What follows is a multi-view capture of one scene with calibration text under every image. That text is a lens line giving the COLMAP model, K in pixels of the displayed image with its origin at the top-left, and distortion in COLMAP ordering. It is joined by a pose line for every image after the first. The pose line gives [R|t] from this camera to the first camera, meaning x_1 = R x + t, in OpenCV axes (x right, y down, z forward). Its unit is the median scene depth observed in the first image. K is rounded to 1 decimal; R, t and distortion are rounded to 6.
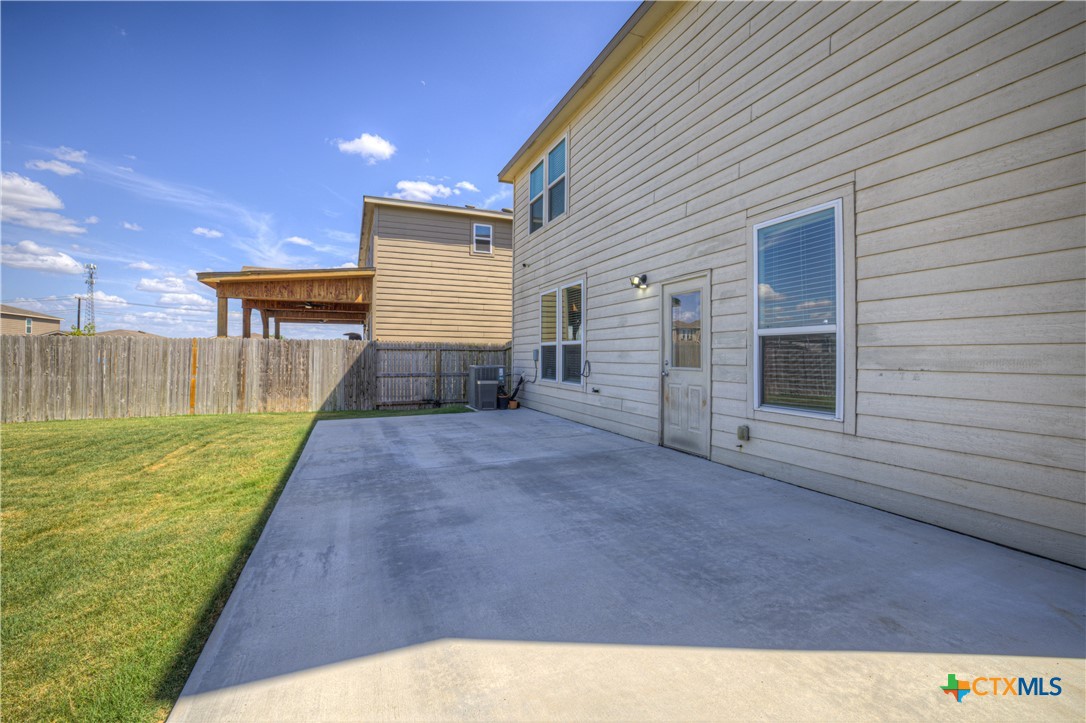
lens RADIAL K [[463.9, 0, 536.4], [0, 463.9, 353.4], [0, 0, 1]] dist [-0.044446, 0.016101]
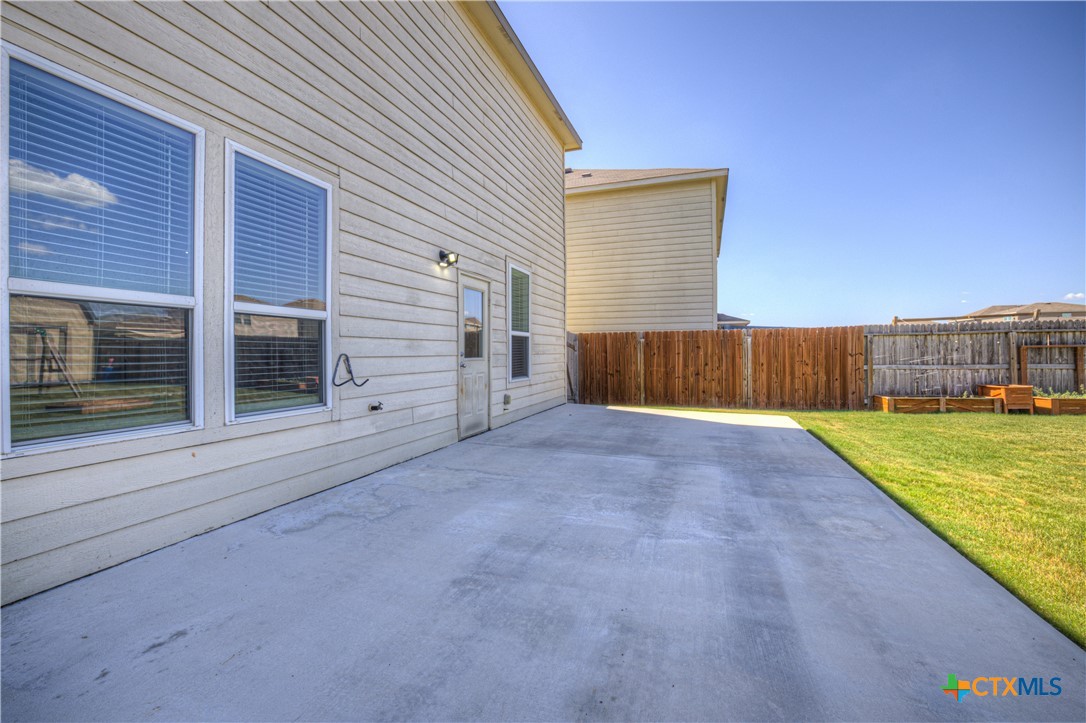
lens RADIAL K [[468.6, 0, 540.8], [0, 468.6, 353.2], [0, 0, 1]] dist [-0.044275, 0.015491]
pose [[-0.744010, -0.008023, 0.668121, -0.308313], [-0.006372, 0.999968, 0.004913, 0.007547], [-0.668139, -0.000602, -0.744037, 0.987030]]
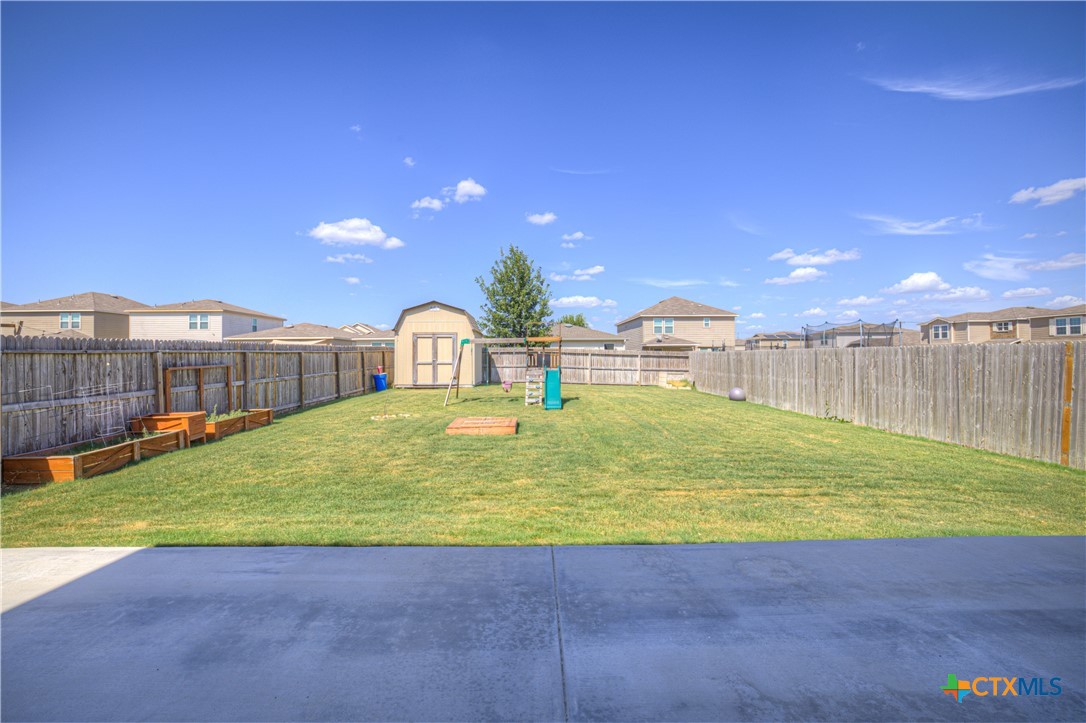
lens RADIAL K [[463.9, 0, 536.4], [0, 463.9, 353.4], [0, 0, 1]] dist [-0.044446, 0.016101]
pose [[-0.360401, -0.012634, -0.932712, 0.090531], [0.008734, 0.999819, -0.016918, -0.014987], [0.932756, -0.014244, -0.360226, 0.573159]]
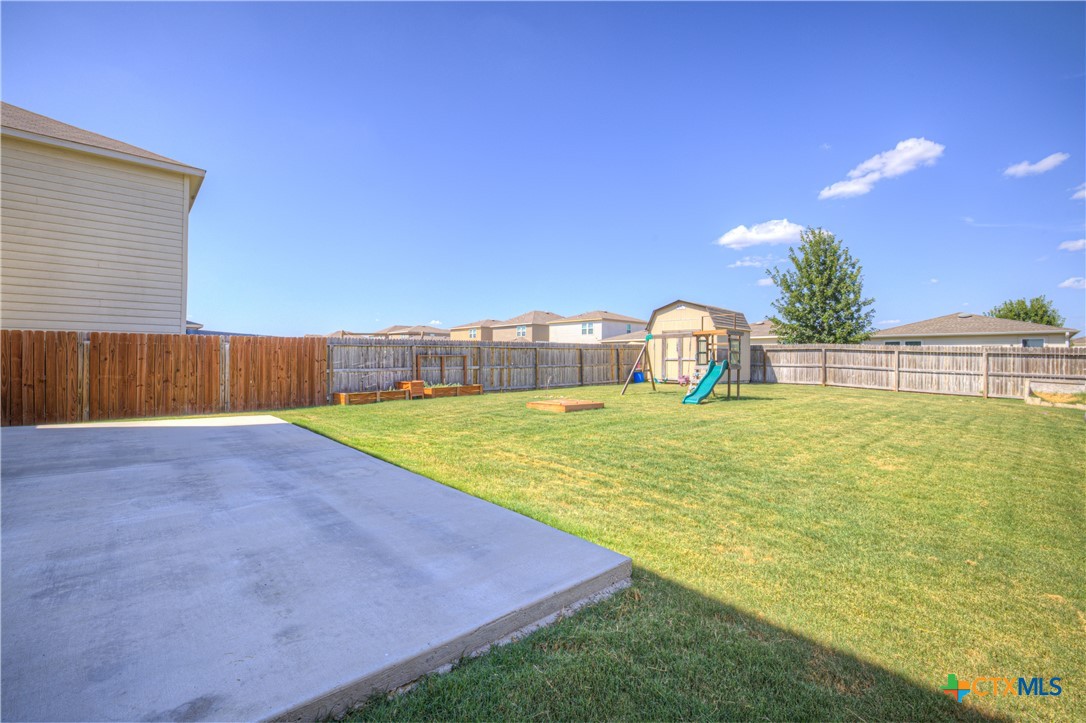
lens RADIAL K [[463.9, 0, 536.4], [0, 463.9, 353.4], [0, 0, 1]] dist [-0.044446, 0.016101]
pose [[-0.938775, -0.018339, -0.344042, -0.267719], [-0.012103, 0.999721, -0.020264, 0.009689], [0.344318, -0.014860, -0.938735, 1.134926]]
